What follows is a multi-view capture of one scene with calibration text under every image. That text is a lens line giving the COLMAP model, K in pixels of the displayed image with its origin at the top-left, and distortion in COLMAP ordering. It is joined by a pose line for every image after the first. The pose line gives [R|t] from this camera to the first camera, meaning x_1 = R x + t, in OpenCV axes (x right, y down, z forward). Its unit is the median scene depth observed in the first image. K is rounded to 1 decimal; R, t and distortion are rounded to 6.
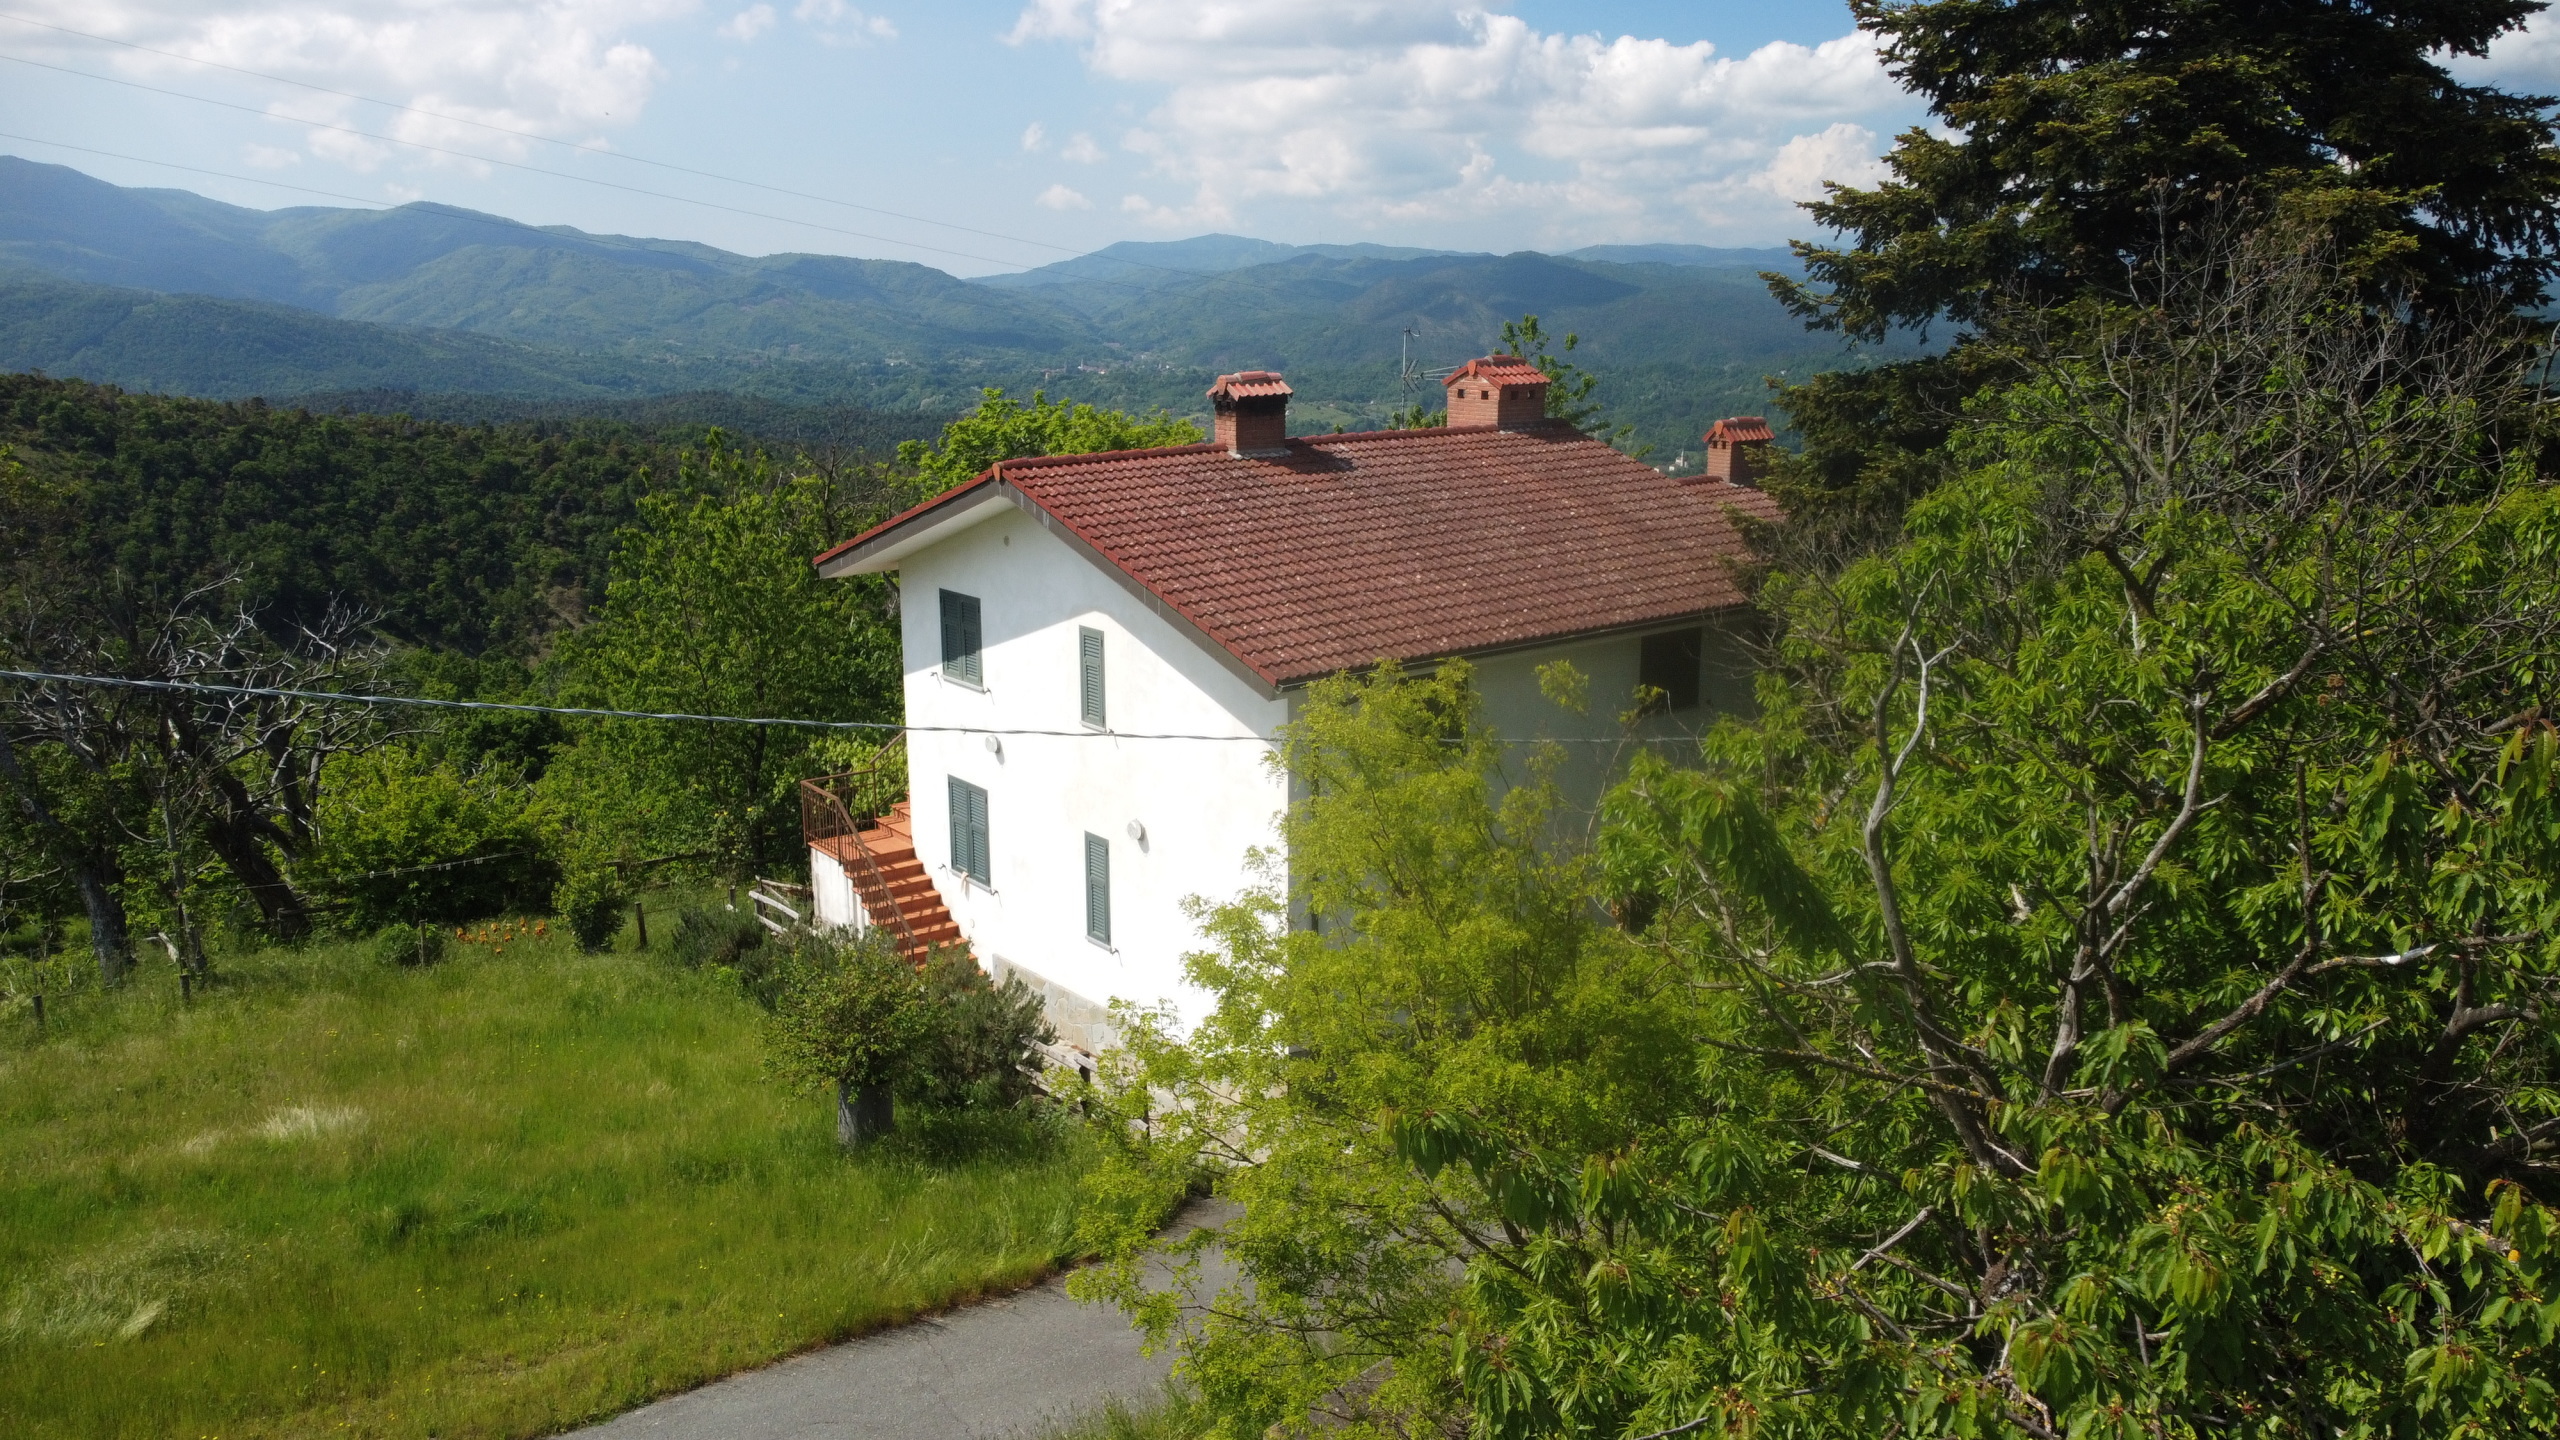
lens RADIAL K [[1935.3, 0, 1260.1], [0, 1935.3, 726.8], [0, 0, 1]] dist [-0.025811, 0.007830]
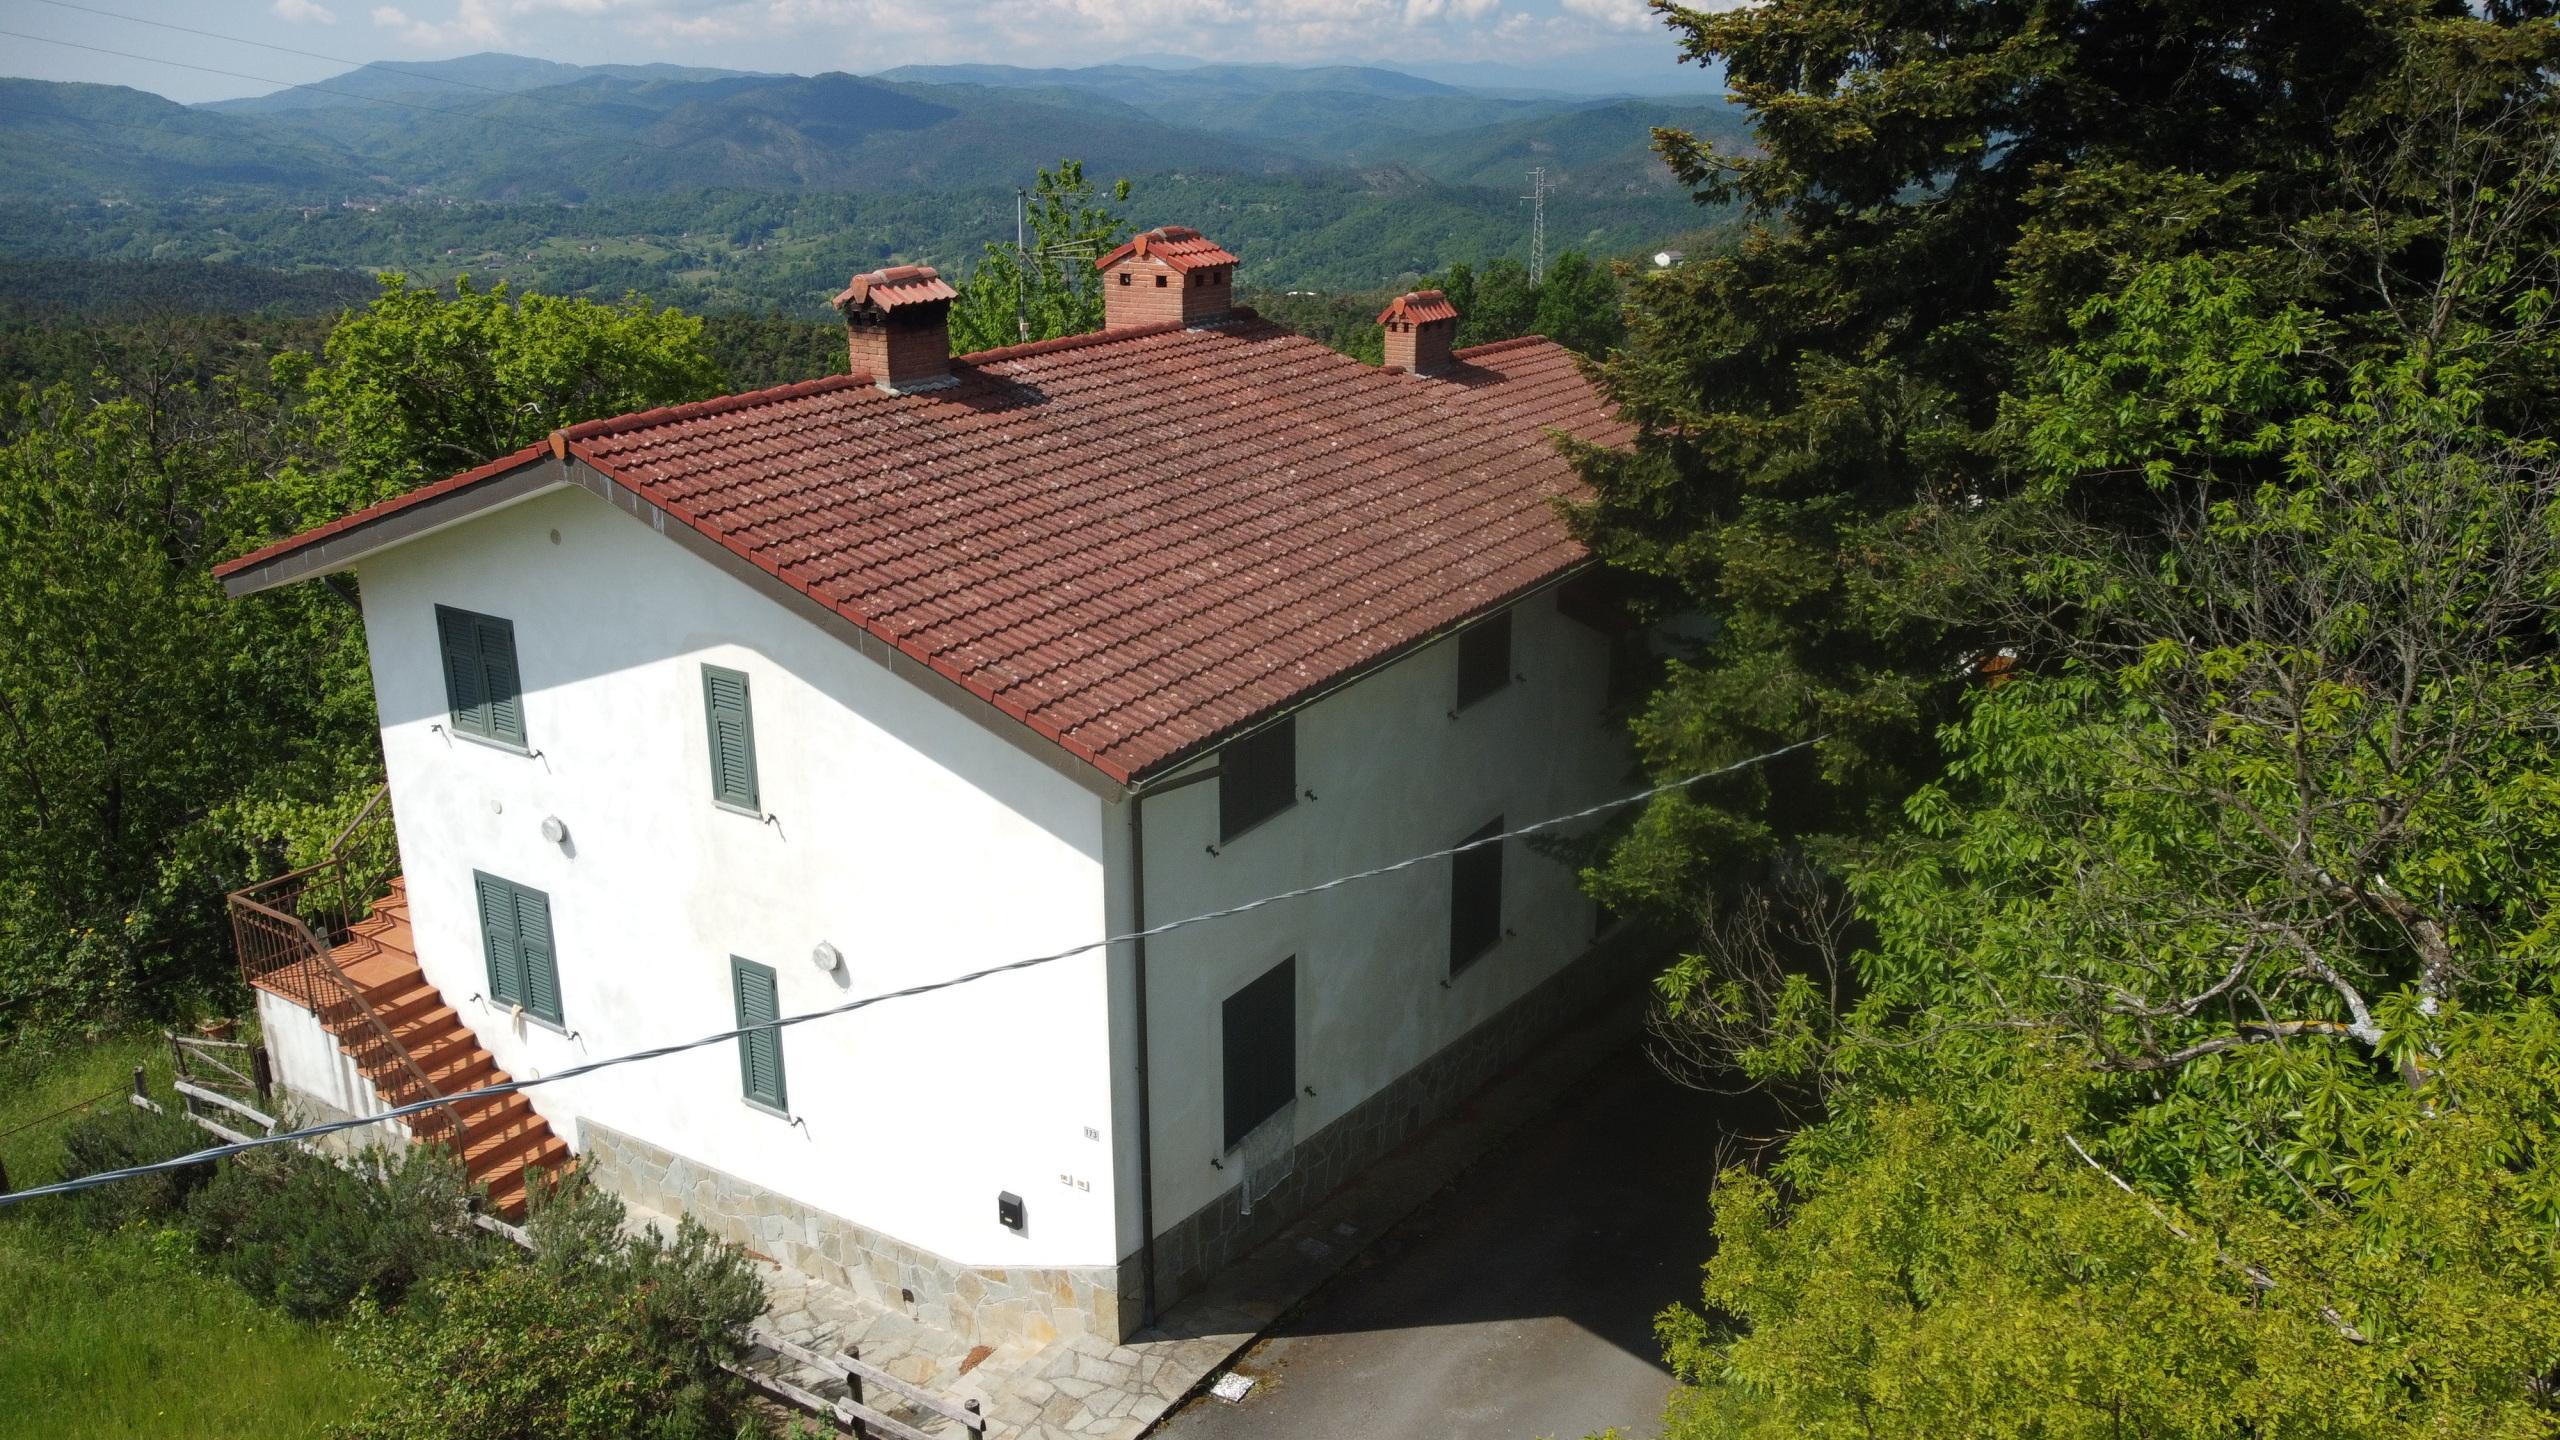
lens RADIAL K [[1935.3, 0, 1272.7], [0, 1935.3, 728.8], [0, 0, 1]] dist [-0.025811, 0.007830]
pose [[0.940937, -0.104103, 0.322180, -0.109528], [0.075744, 0.992163, 0.099374, -0.071311], [-0.330000, -0.069101, 0.941448, 0.265112]]
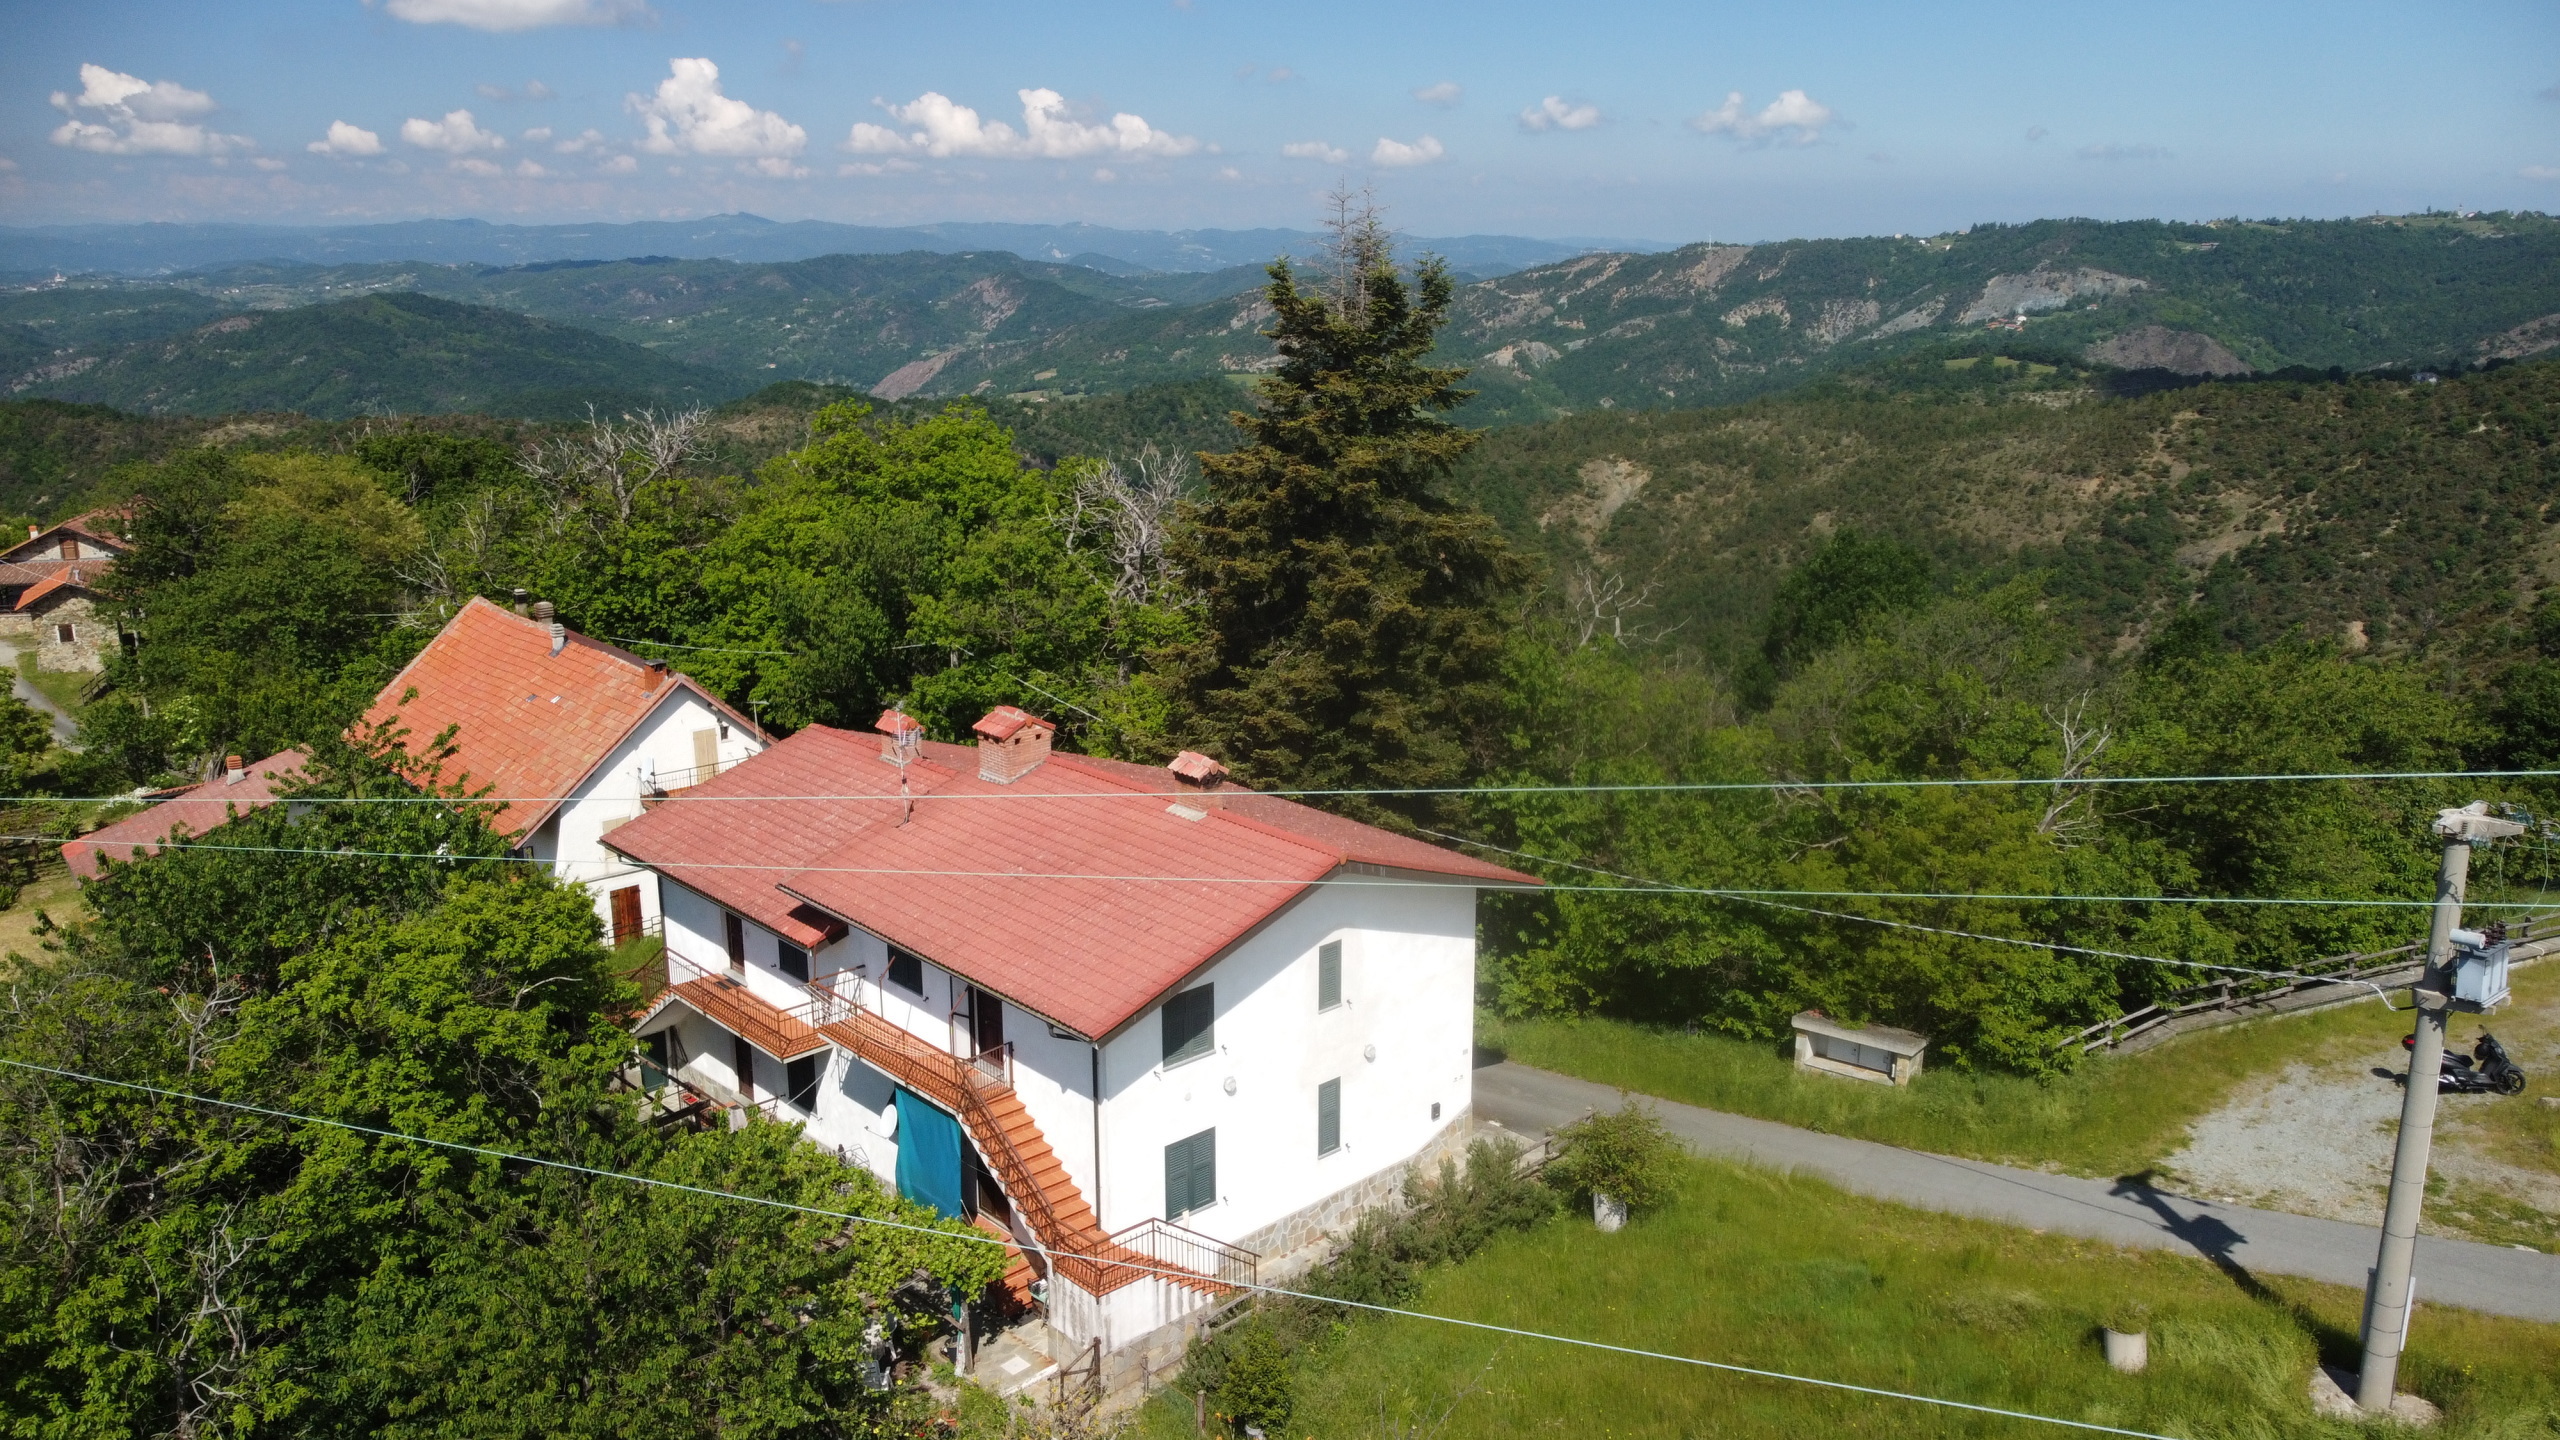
lens RADIAL K [[1935.3, 0, 1271.6], [0, 1935.3, 722.3], [0, 0, 1]] dist [-0.025811, 0.007830]
pose [[-0.085475, -0.244522, 0.965869, -1.244592], [0.230801, 0.938189, 0.257939, -0.509203], [-0.969239, 0.244971, -0.023755, 0.898780]]
